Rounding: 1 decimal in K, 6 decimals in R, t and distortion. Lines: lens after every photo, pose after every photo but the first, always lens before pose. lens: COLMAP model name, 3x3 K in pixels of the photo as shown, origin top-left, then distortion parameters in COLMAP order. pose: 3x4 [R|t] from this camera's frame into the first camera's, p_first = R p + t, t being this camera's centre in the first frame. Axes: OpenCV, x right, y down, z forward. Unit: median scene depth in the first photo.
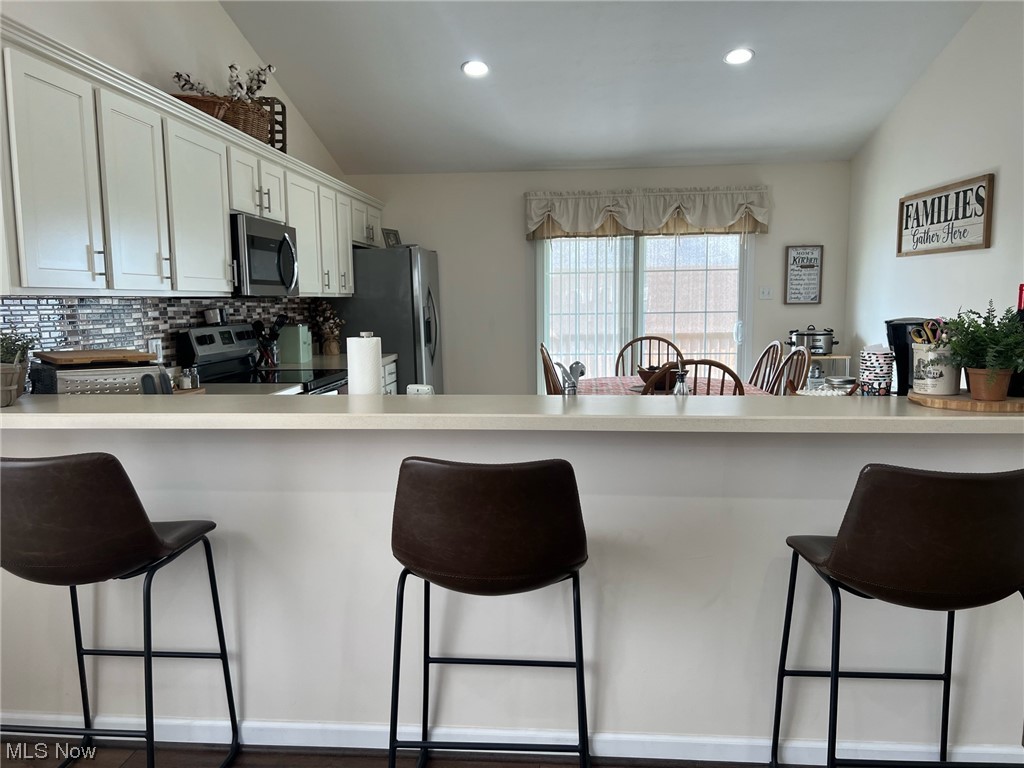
lens RADIAL K [[765.7, 0, 512.0], [0, 765.7, 384.0], [0, 0, 1]] dist [0.075517, -0.094407]
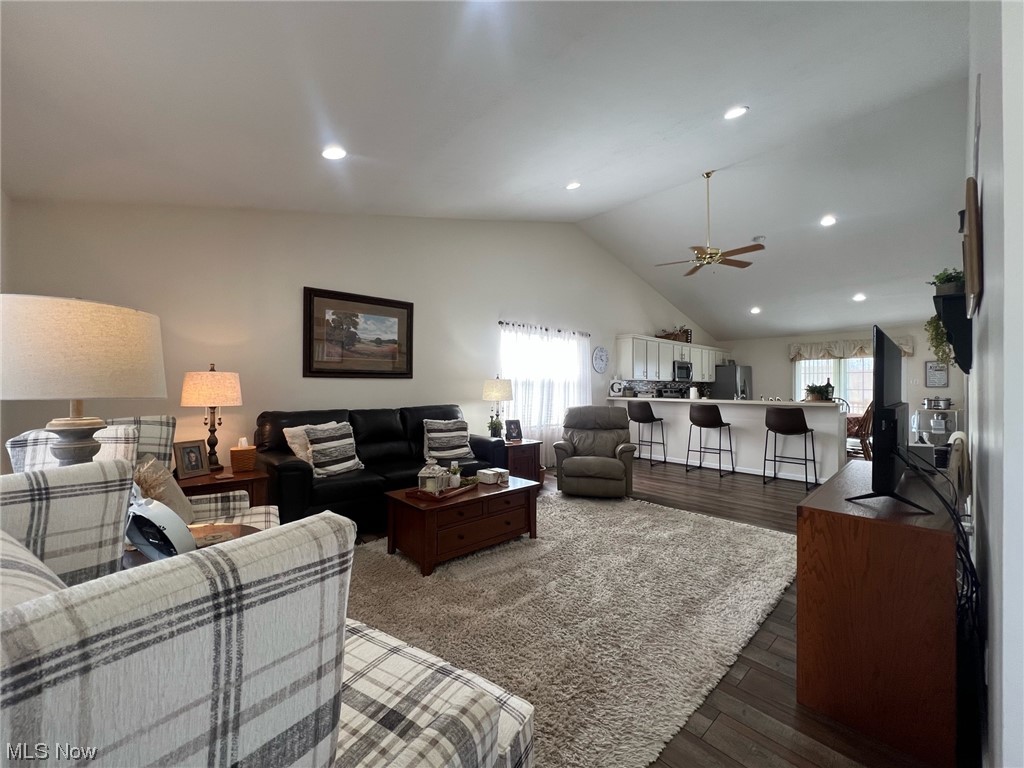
lens RADIAL K [[407.8, 0, 507.0], [0, 407.8, 381.1], [0, 0, 1]] dist [0.000208, 0.000109]
pose [[0.719718, 0.005460, -0.694246, 0.402491], [-0.089829, 0.992296, -0.085322, 0.119669], [0.688431, 0.123771, 0.714663, -0.912739]]
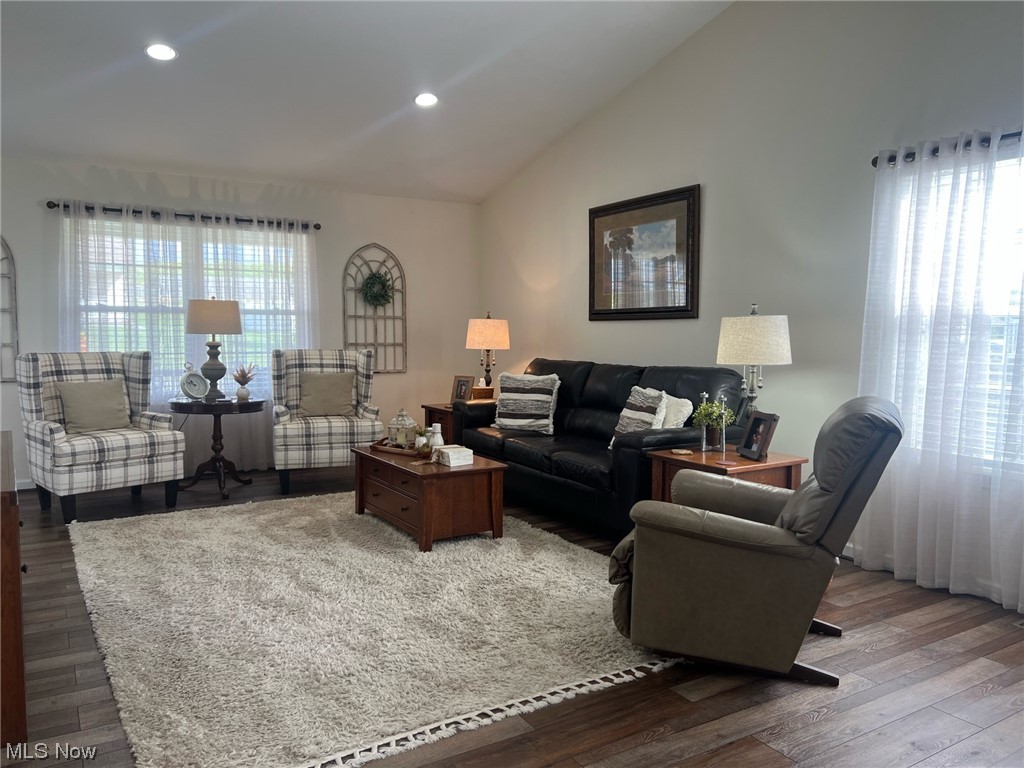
lens RADIAL K [[765.7, 0, 512.0], [0, 765.7, 384.0], [0, 0, 1]] dist [0.075517, -0.094407]
pose [[-0.810873, 0.047053, -0.583328, 0.385235], [-0.062318, 0.984153, 0.166012, -0.019810], [0.581895, 0.170966, -0.795090, 0.326421]]
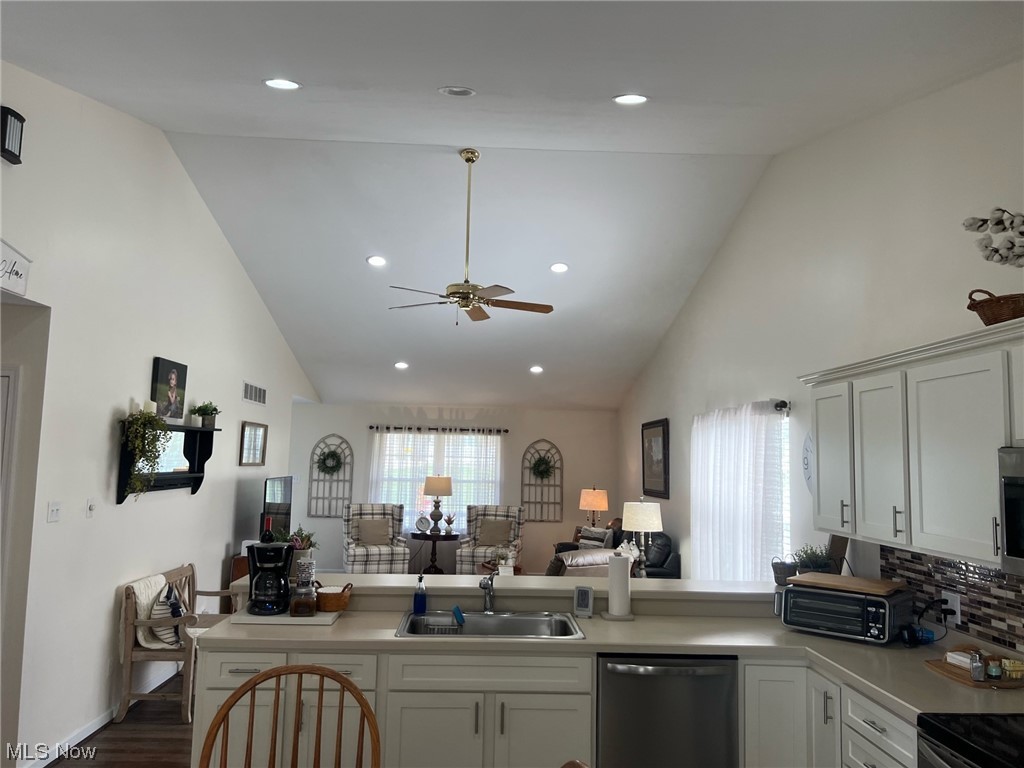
lens RADIAL K [[765.7, 0, 512.0], [0, 765.7, 384.0], [0, 0, 1]] dist [0.075517, -0.094407]
pose [[-0.993575, -0.024001, -0.110604, 0.095924], [-0.025387, 0.999616, 0.011145, -0.209579], [0.110294, 0.013881, -0.993802, 1.248420]]
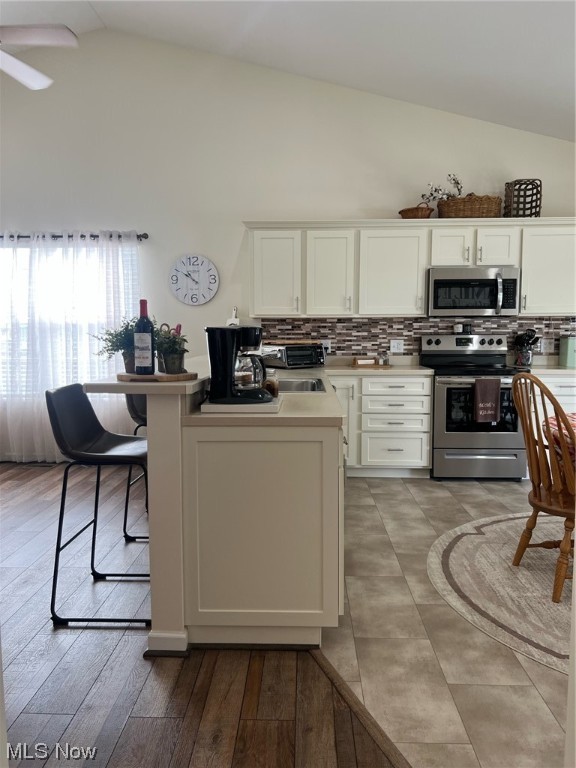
lens RADIAL K [[574.3, 0, 292.3], [0, 574.3, 390.2], [0, 0, 1]] dist [0.075517, -0.094407]
pose [[0.044978, 0.111347, -0.992763, 0.728116], [-0.108481, 0.988437, 0.105947, -0.042709], [0.993080, 0.102931, 0.056537, 0.501027]]
